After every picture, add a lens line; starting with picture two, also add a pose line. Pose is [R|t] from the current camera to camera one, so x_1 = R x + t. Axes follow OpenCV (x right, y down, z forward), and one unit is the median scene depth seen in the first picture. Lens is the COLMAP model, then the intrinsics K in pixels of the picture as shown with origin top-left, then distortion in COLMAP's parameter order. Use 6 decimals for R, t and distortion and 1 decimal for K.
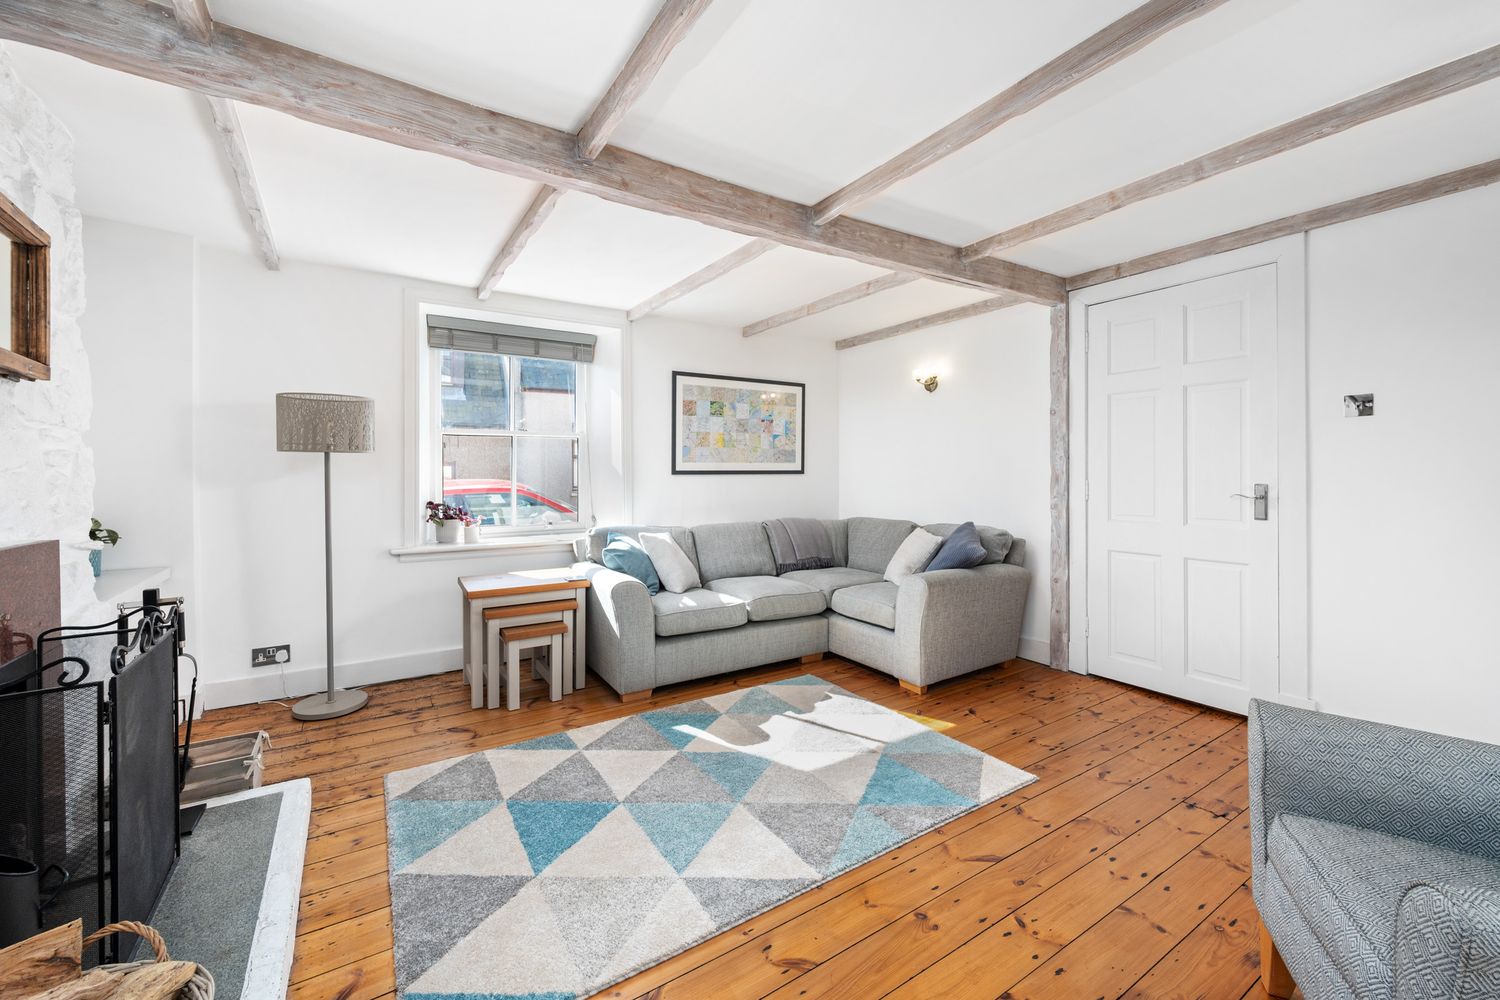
lens RADIAL K [[590.9, 0, 765.5], [0, 590.9, 478.4], [0, 0, 1]] dist [-0.000843, 0.000833]
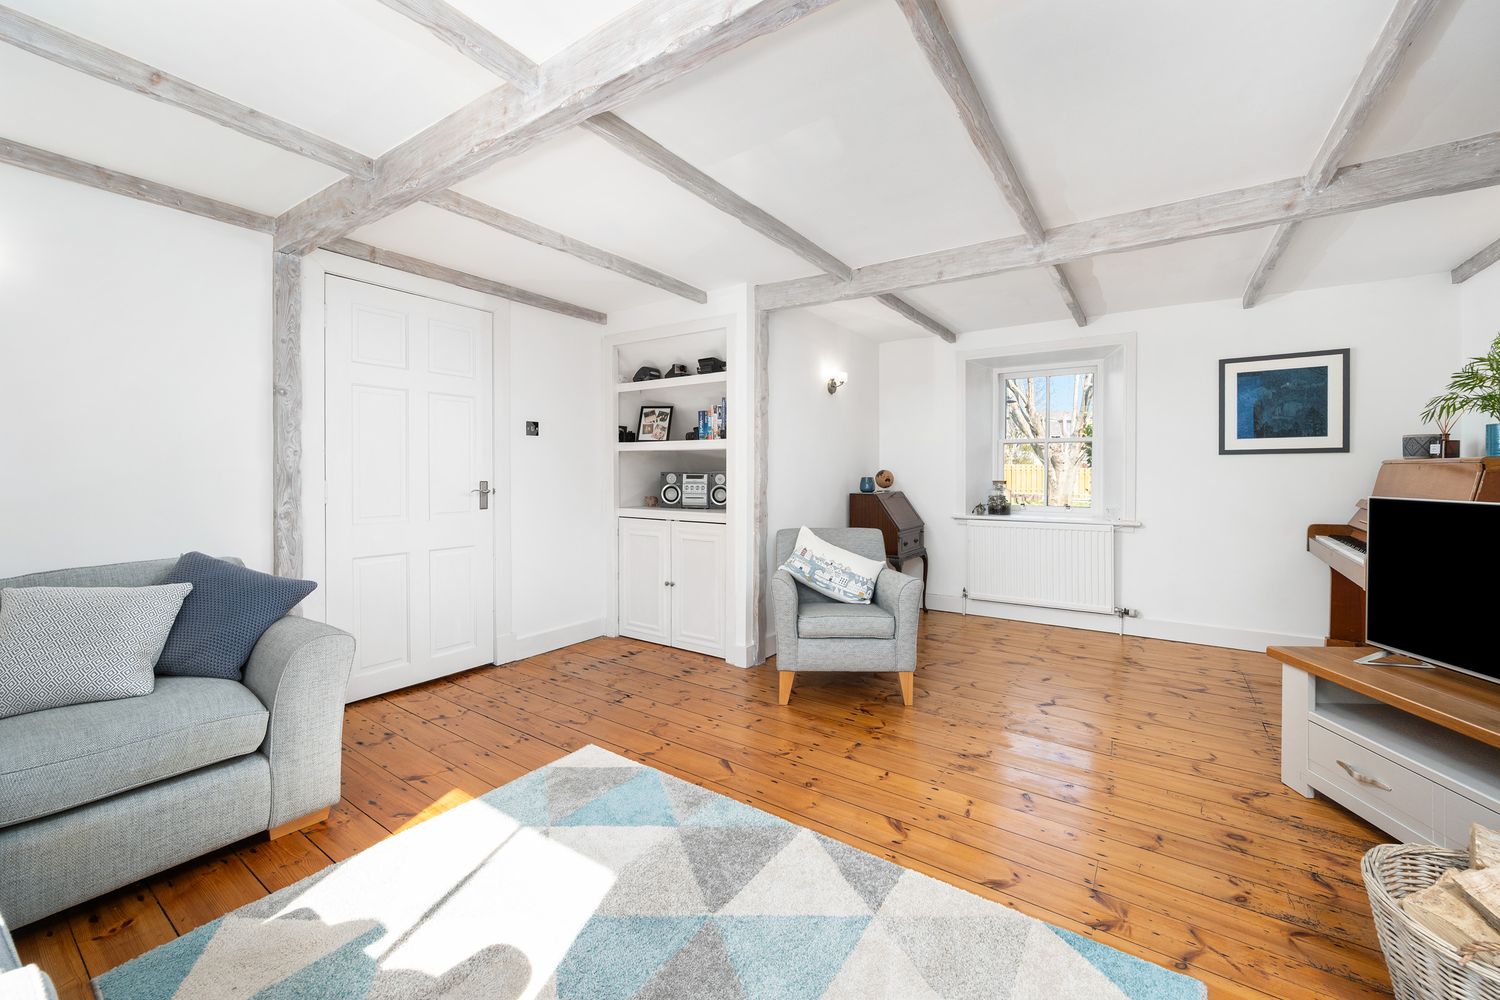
lens RADIAL K [[590.9, 0, 751.0], [0, 590.9, 471.3], [0, 0, 1]] dist [-0.000843, 0.000833]
pose [[-0.366075, 0.007518, 0.930555, -0.520900], [0.008296, 0.999954, -0.004815, 0.000370], [-0.930548, 0.005958, -0.366121, 0.852328]]
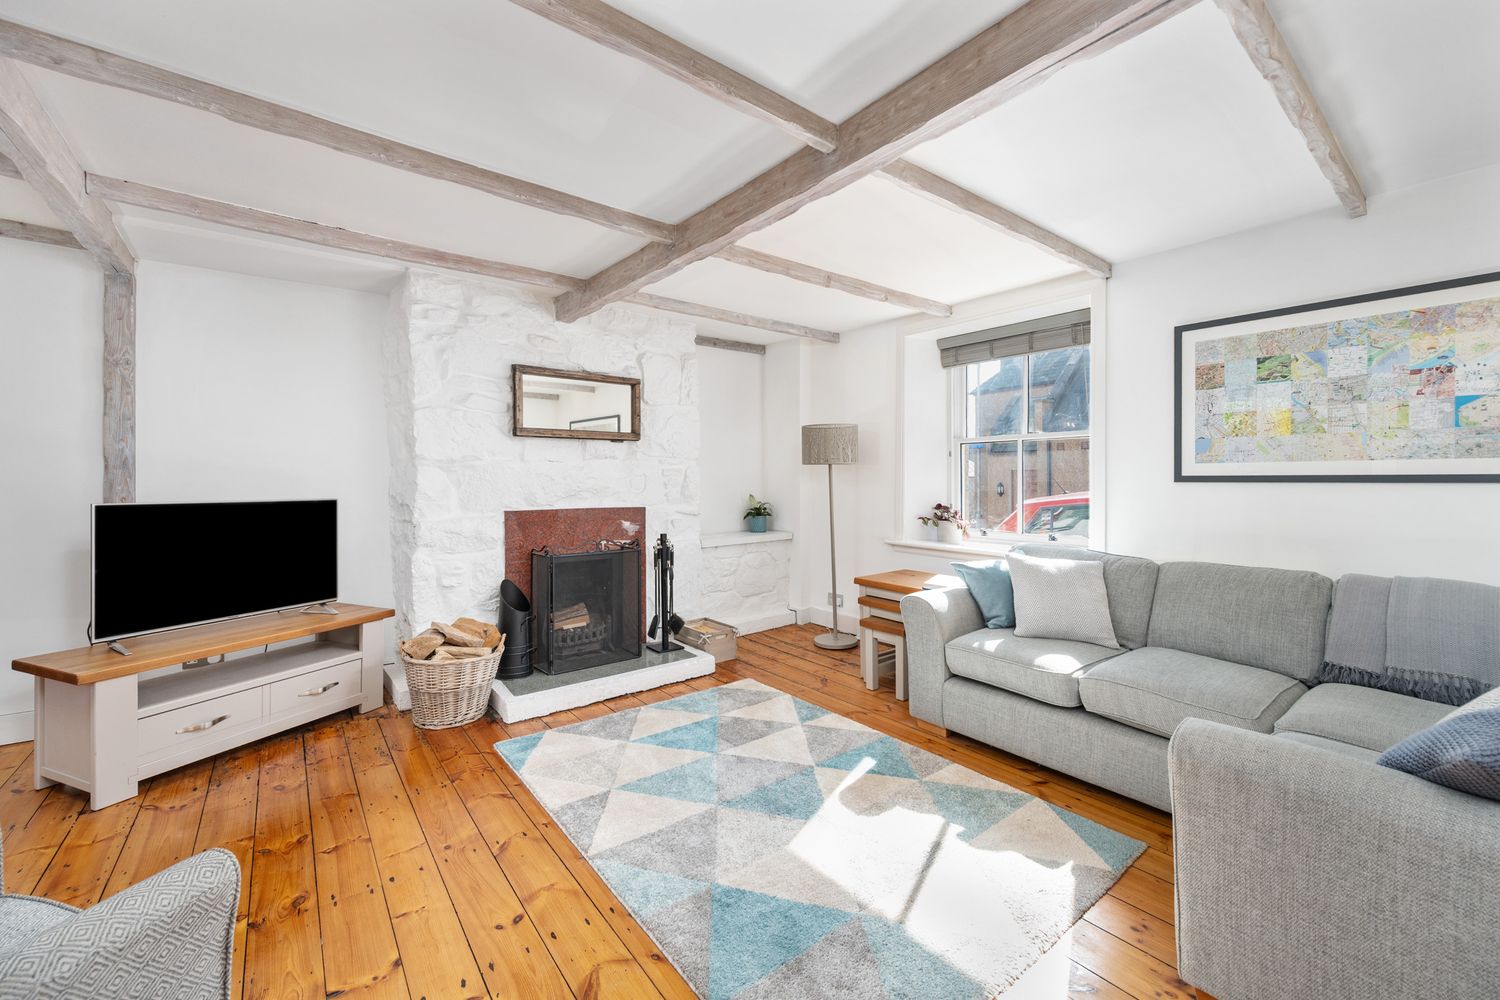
lens RADIAL K [[590.9, 0, 758.8], [0, 590.9, 487.5], [0, 0, 1]] dist [-0.000843, 0.000833]
pose [[0.109925, 0.016896, -0.993796, 0.669213], [-0.010303, 0.999821, 0.015859, -0.008743], [0.993887, 0.008495, 0.110079, 0.667095]]
